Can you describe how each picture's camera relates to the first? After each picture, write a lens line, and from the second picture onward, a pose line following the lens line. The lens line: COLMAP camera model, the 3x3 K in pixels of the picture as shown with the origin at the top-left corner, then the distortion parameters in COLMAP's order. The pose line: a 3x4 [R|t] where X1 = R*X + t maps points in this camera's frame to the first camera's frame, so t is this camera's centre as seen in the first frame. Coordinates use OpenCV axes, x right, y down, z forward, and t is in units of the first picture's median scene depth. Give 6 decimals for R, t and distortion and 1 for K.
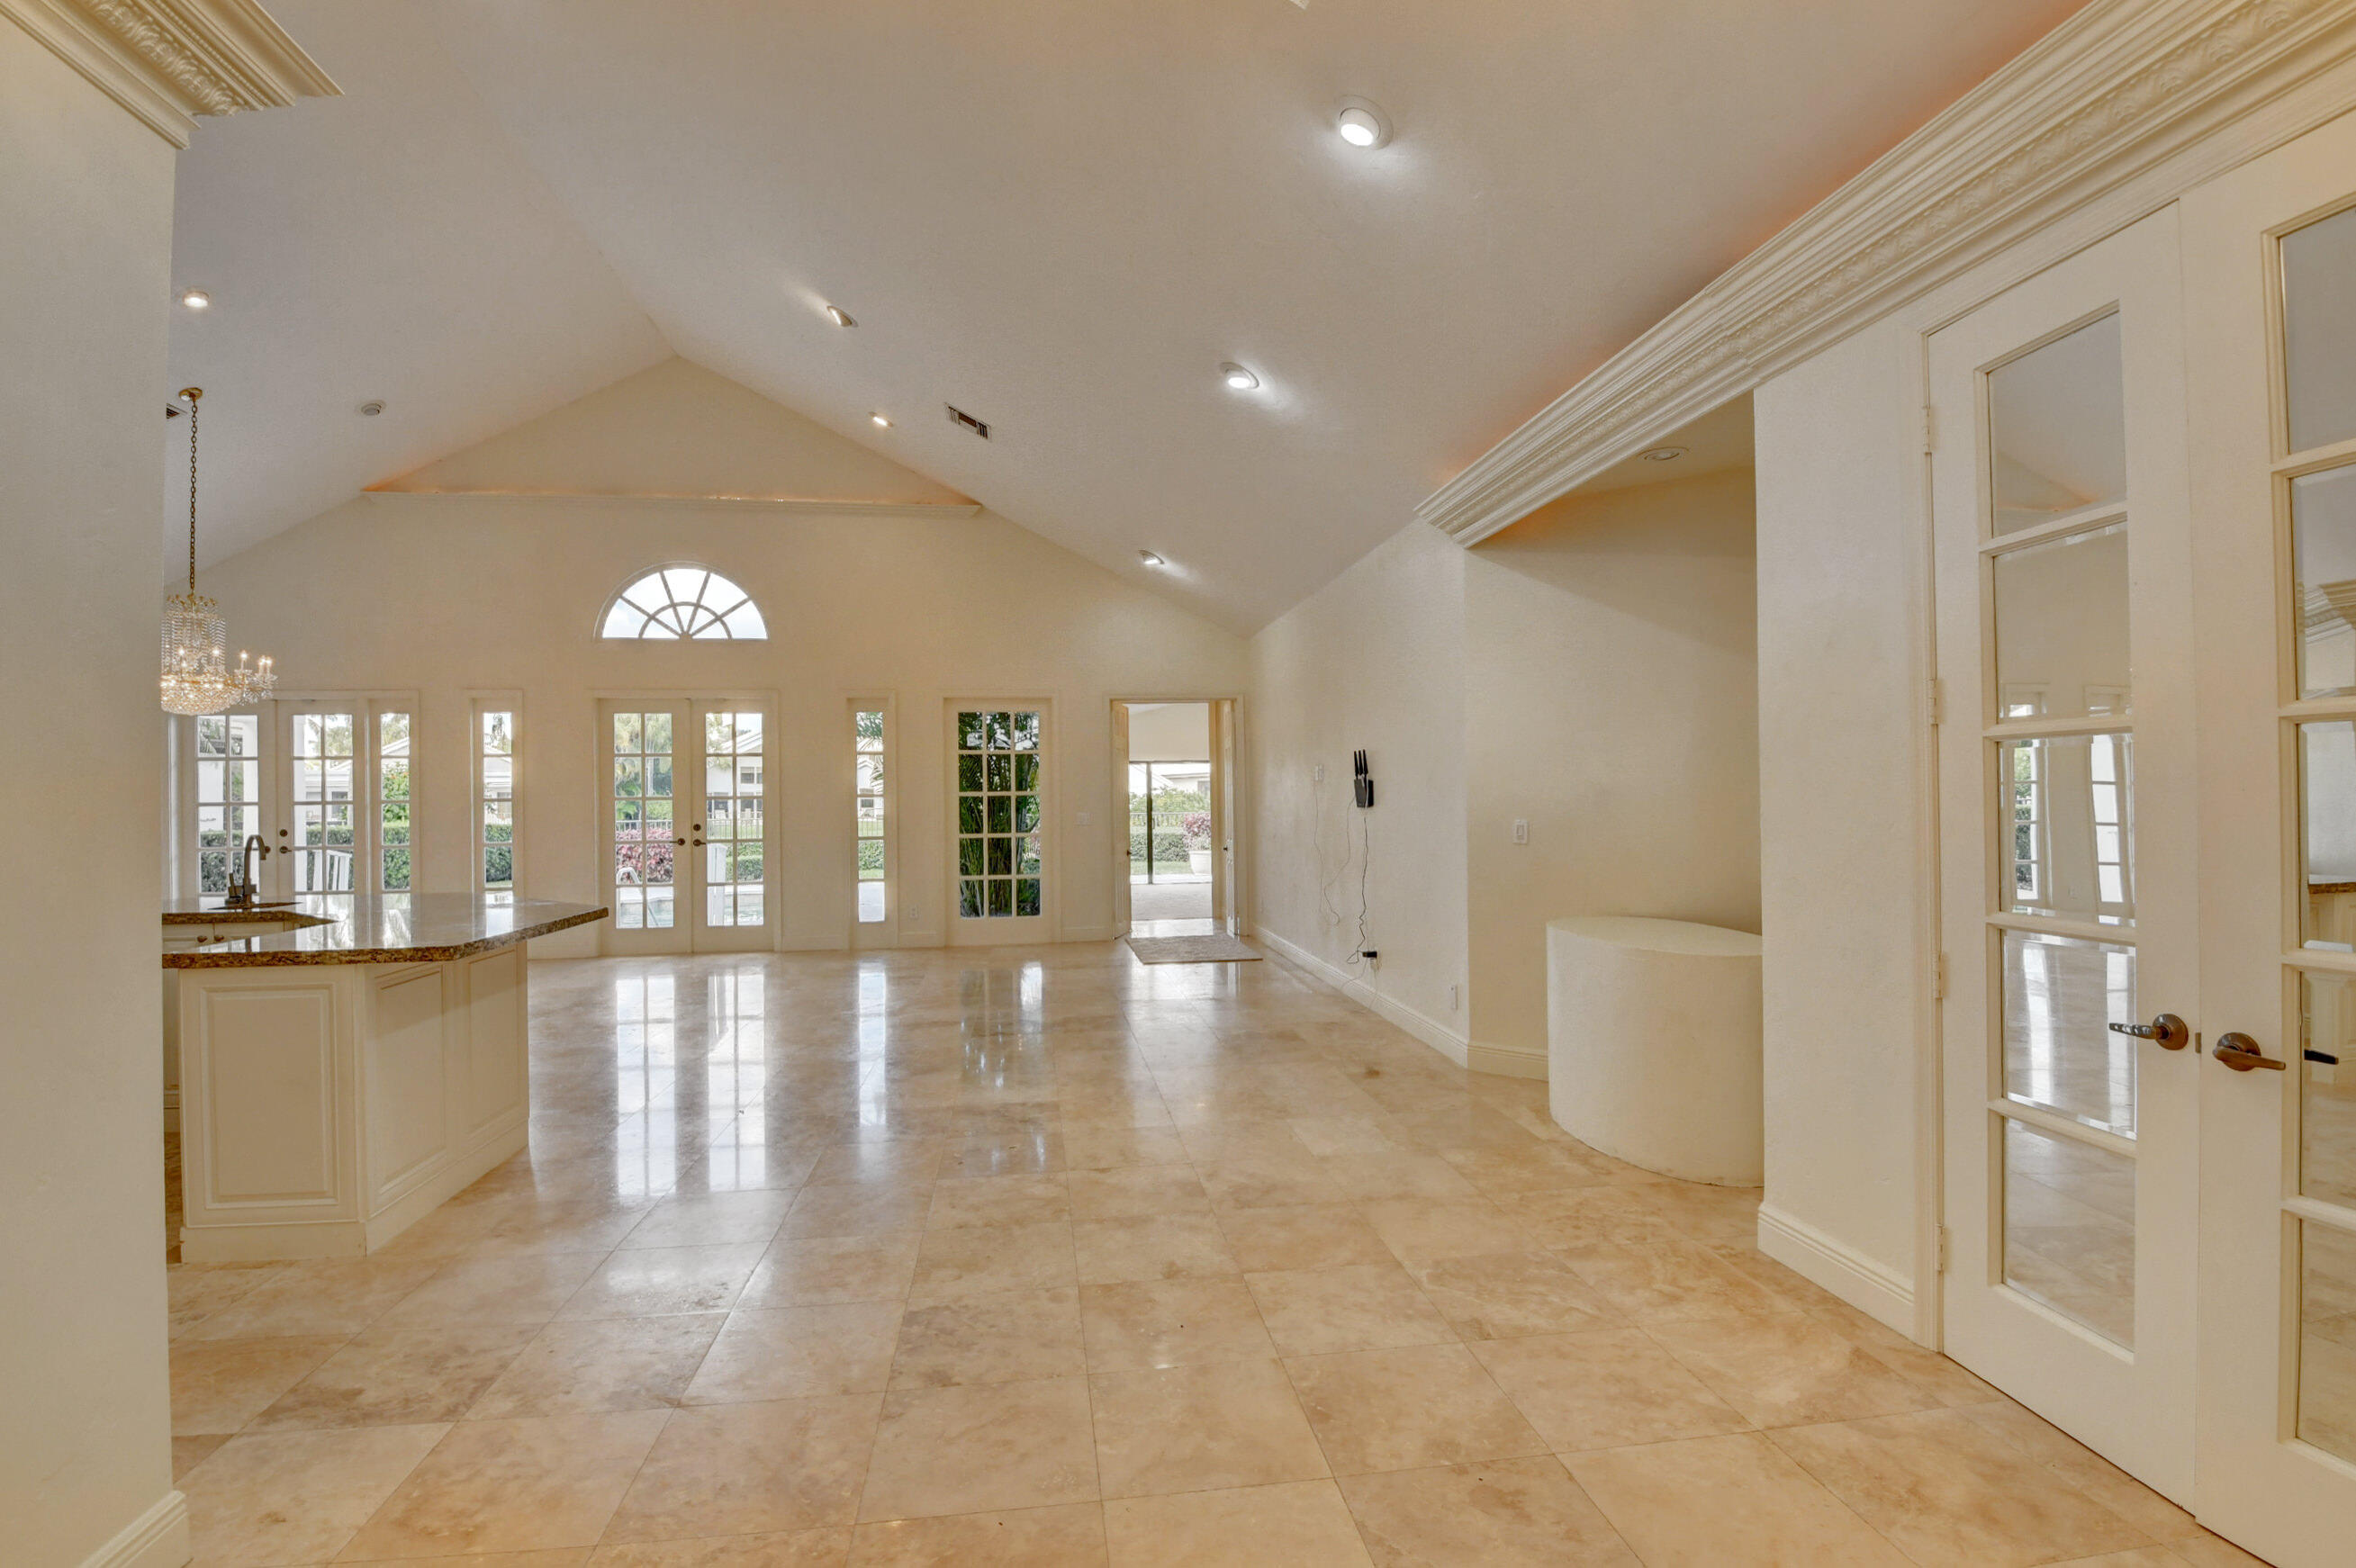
lens RADIAL K [[1037.6, 0, 1182.1], [0, 1037.6, 788.0], [0, 0, 1]] dist [0.004828, -0.015914]
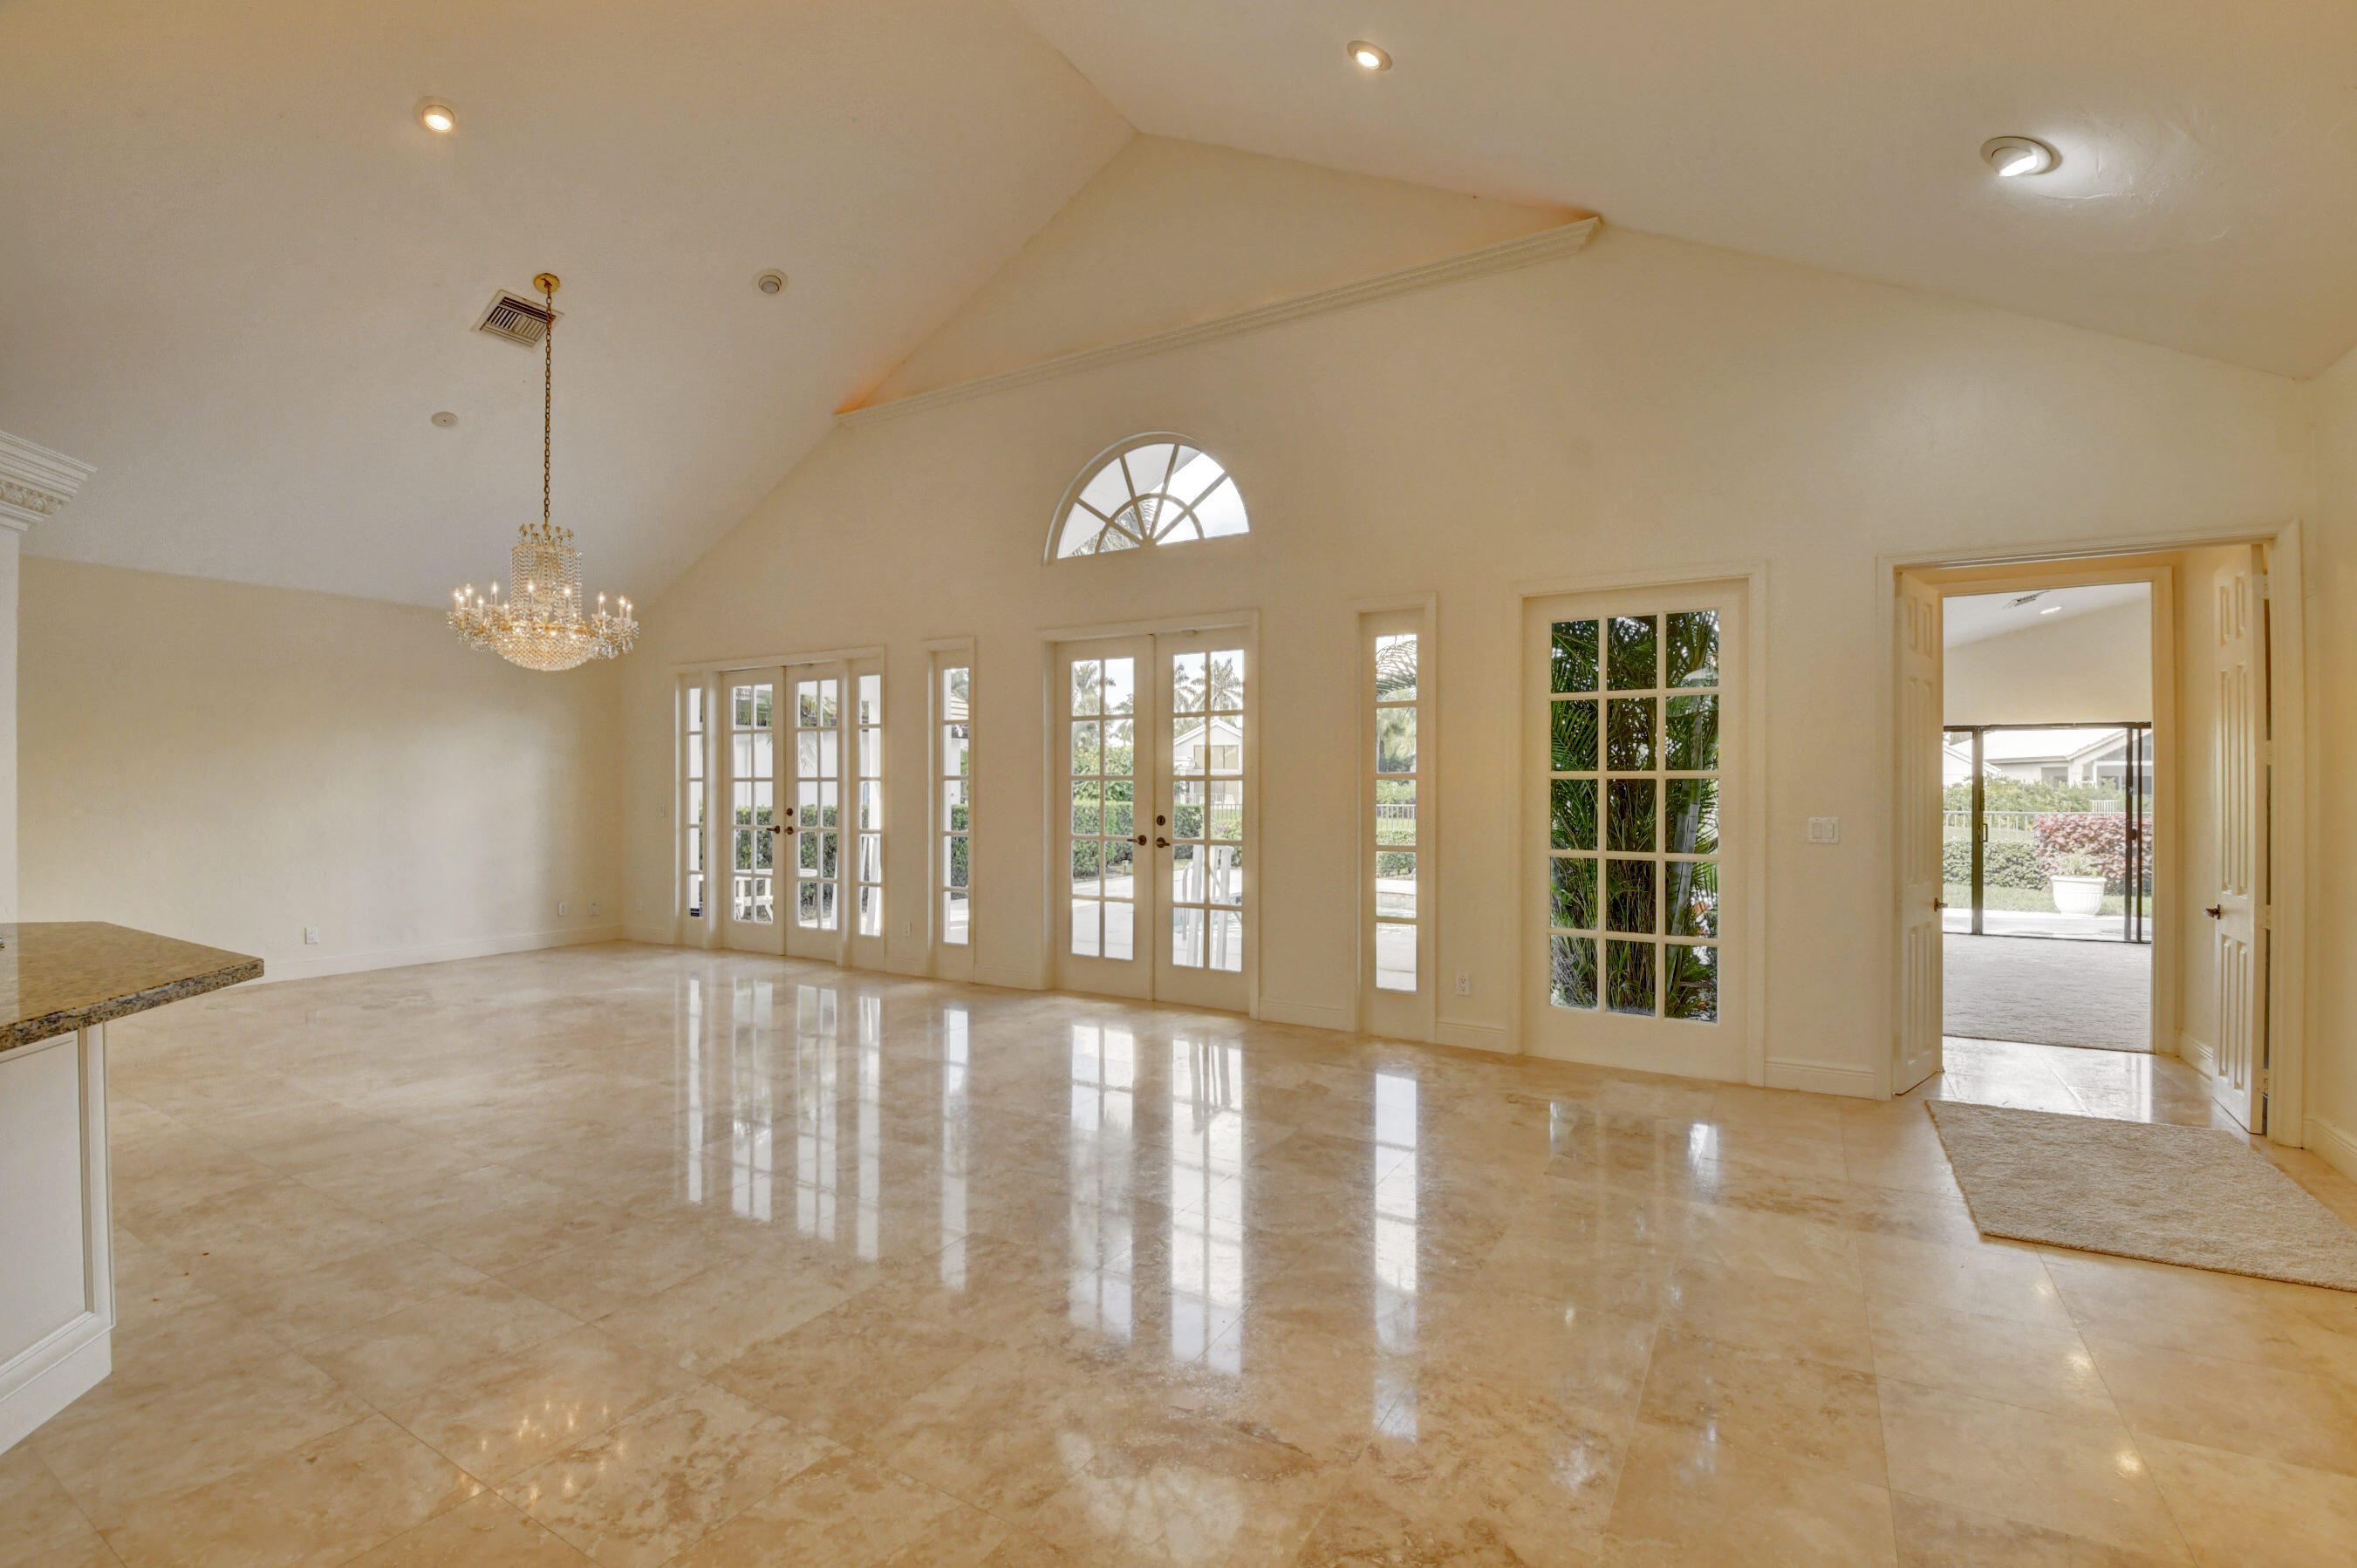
lens RADIAL K [[1038.0, 0, 1172.6], [0, 1038.0, 782.1], [0, 0, 1]] dist [0.004828, -0.015914]
pose [[0.771961, 0.012339, -0.635550, -0.024951], [-0.007609, 0.999919, 0.010171, 0.005531], [0.635624, -0.003015, 0.771993, 0.474683]]
